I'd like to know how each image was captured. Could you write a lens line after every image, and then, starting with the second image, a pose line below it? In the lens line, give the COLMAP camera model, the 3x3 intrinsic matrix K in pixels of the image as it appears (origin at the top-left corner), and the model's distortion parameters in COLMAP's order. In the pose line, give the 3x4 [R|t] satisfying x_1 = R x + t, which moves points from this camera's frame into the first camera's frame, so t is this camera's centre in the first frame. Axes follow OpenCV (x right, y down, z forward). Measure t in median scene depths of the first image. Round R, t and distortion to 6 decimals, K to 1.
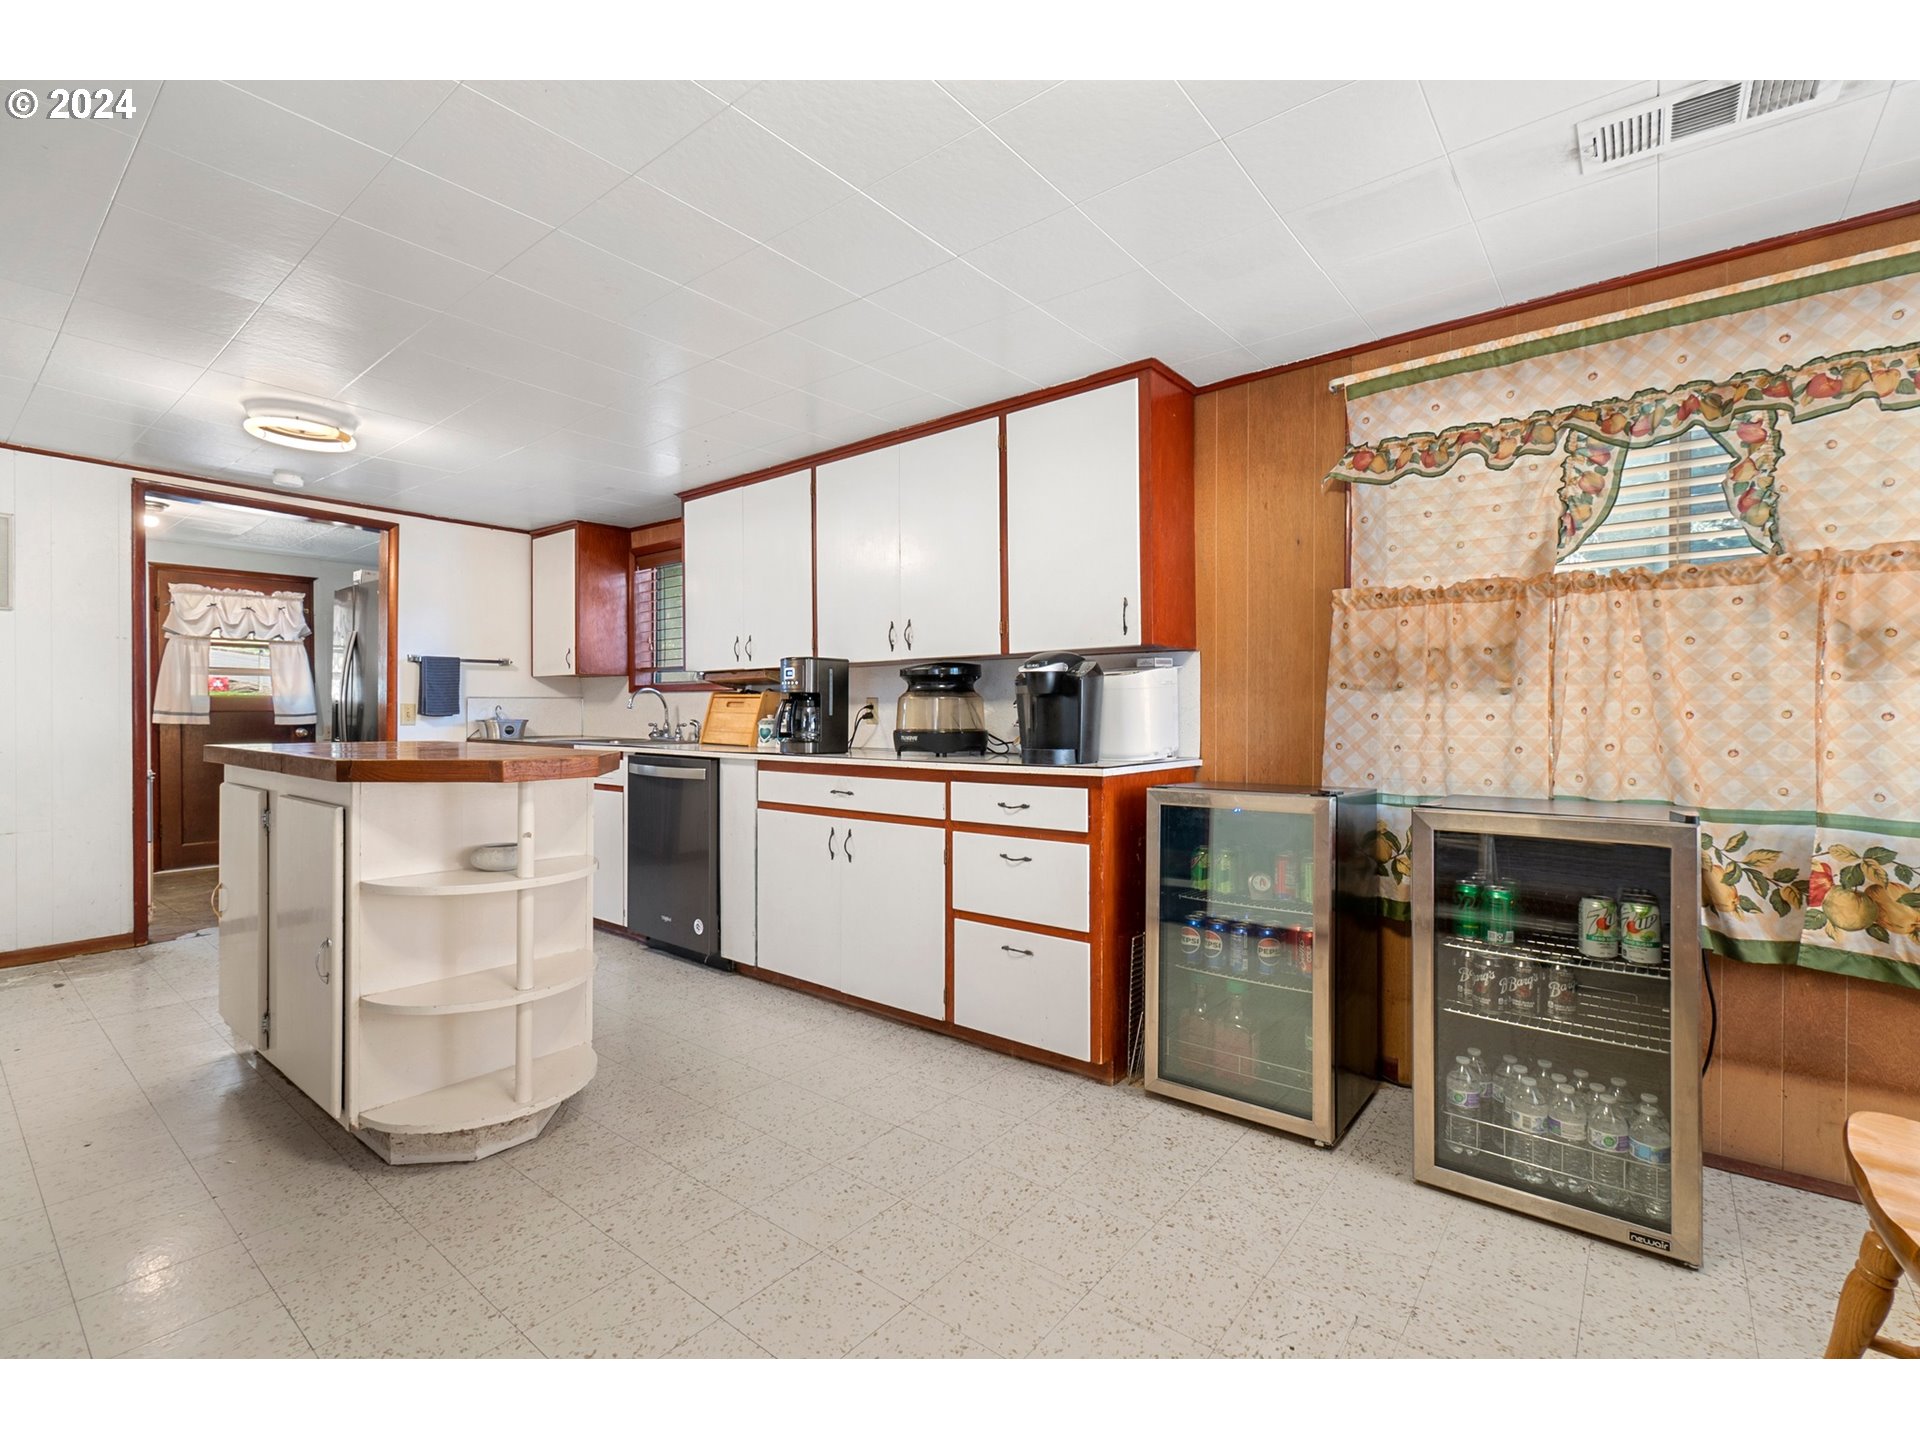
lens RADIAL K [[852.1, 0, 965.1], [0, 852.1, 727.9], [0, 0, 1]] dist [0.001055, -0.000152]
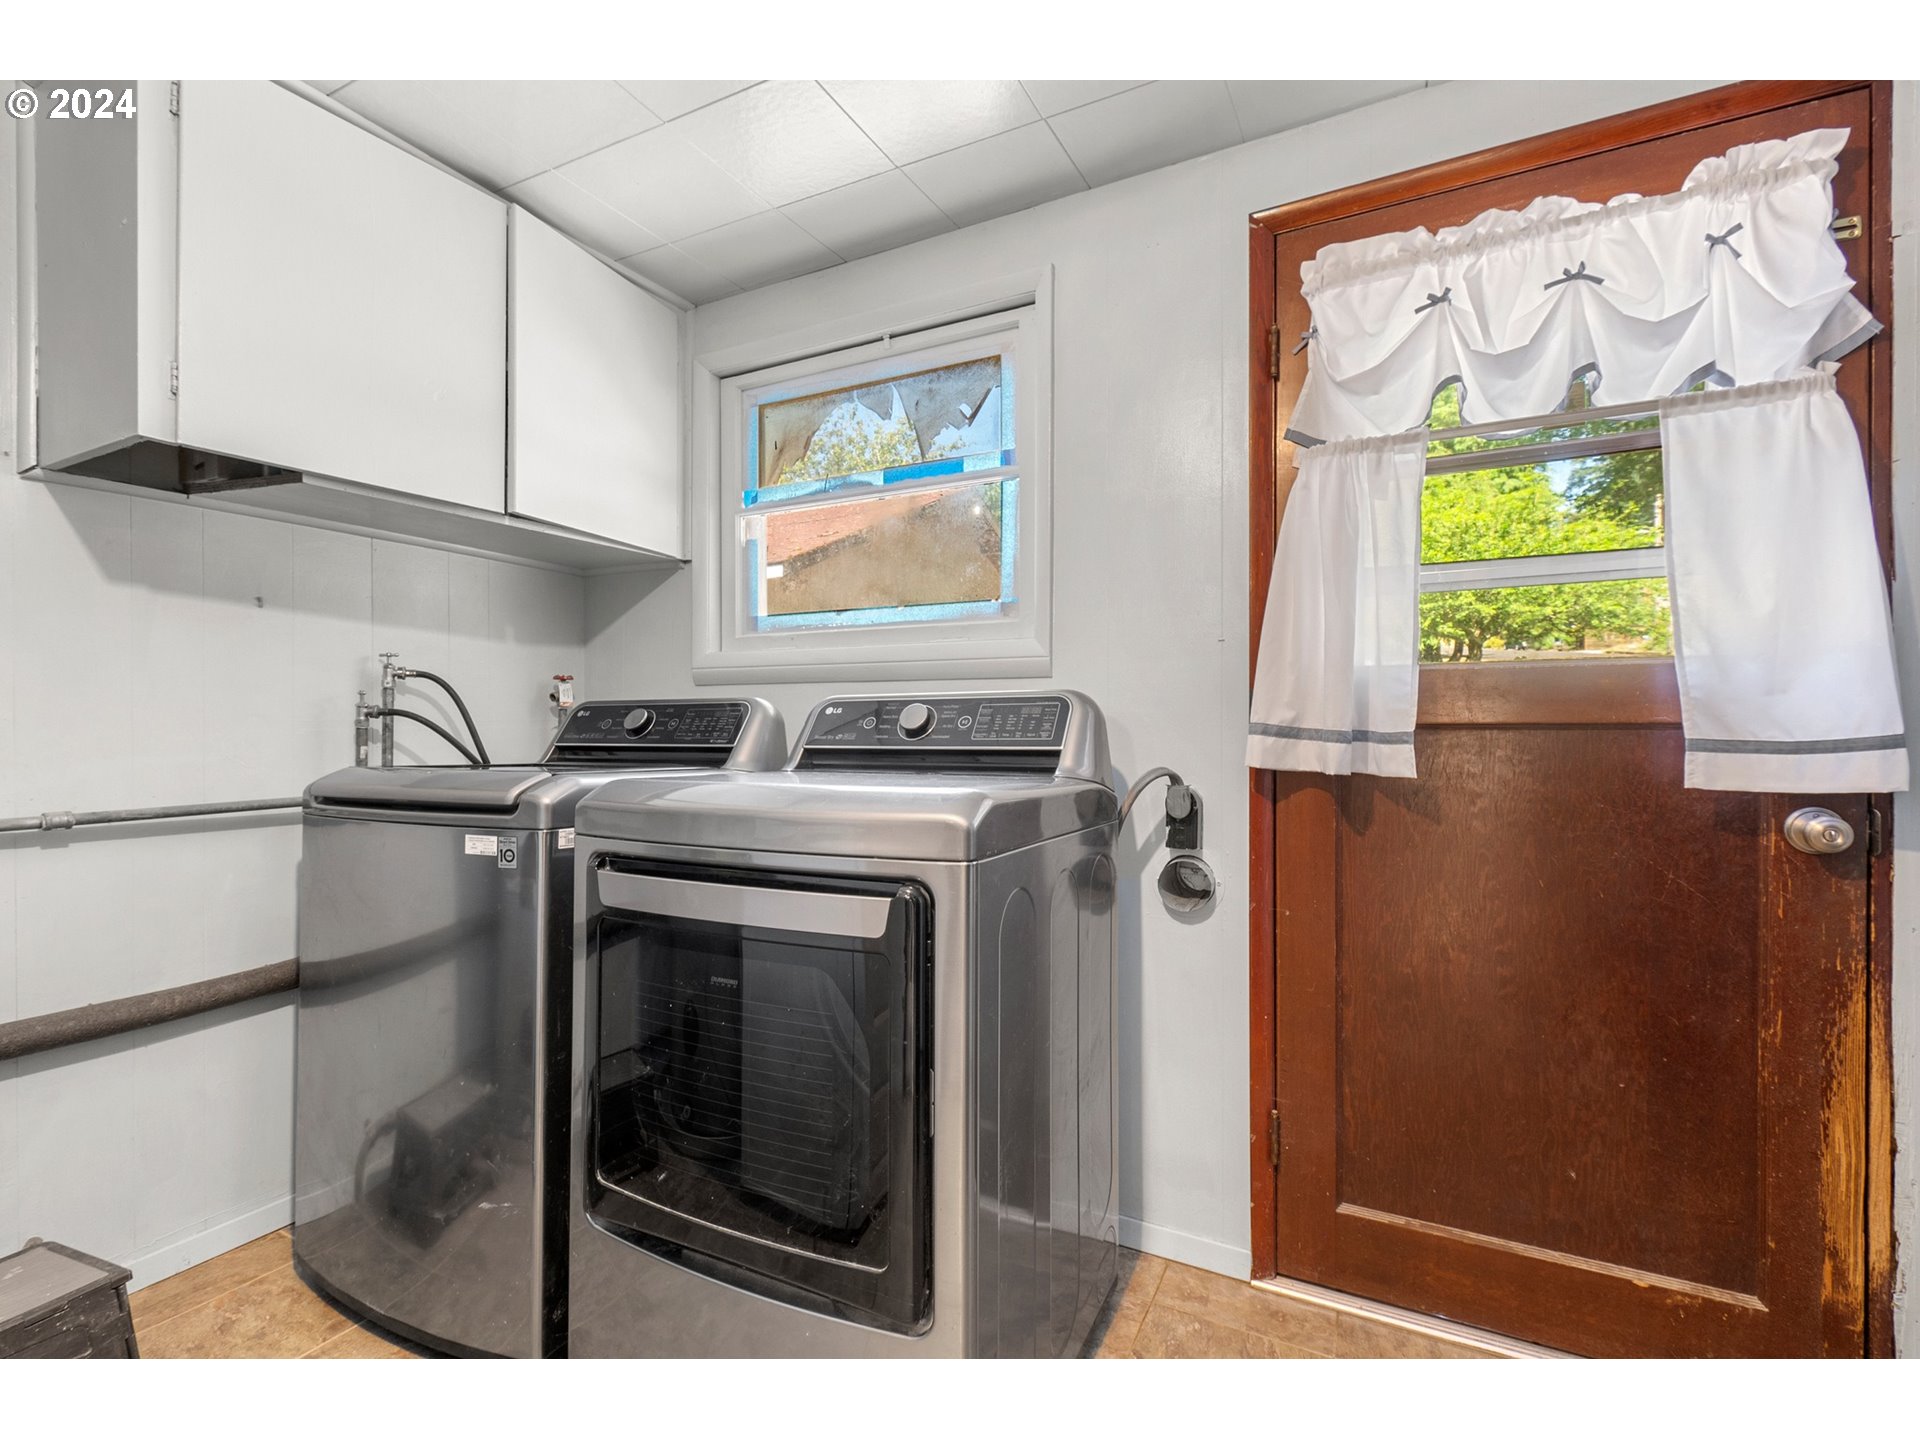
lens RADIAL K [[852.1, 0, 965.1], [0, 852.1, 727.9], [0, 0, 1]] dist [0.001055, -0.000152]
pose [[0.183616, 0.002113, -0.982996, -0.644259], [-0.012812, 0.999918, -0.000243, -0.016581], [0.982915, 0.012638, 0.183628, 0.797582]]
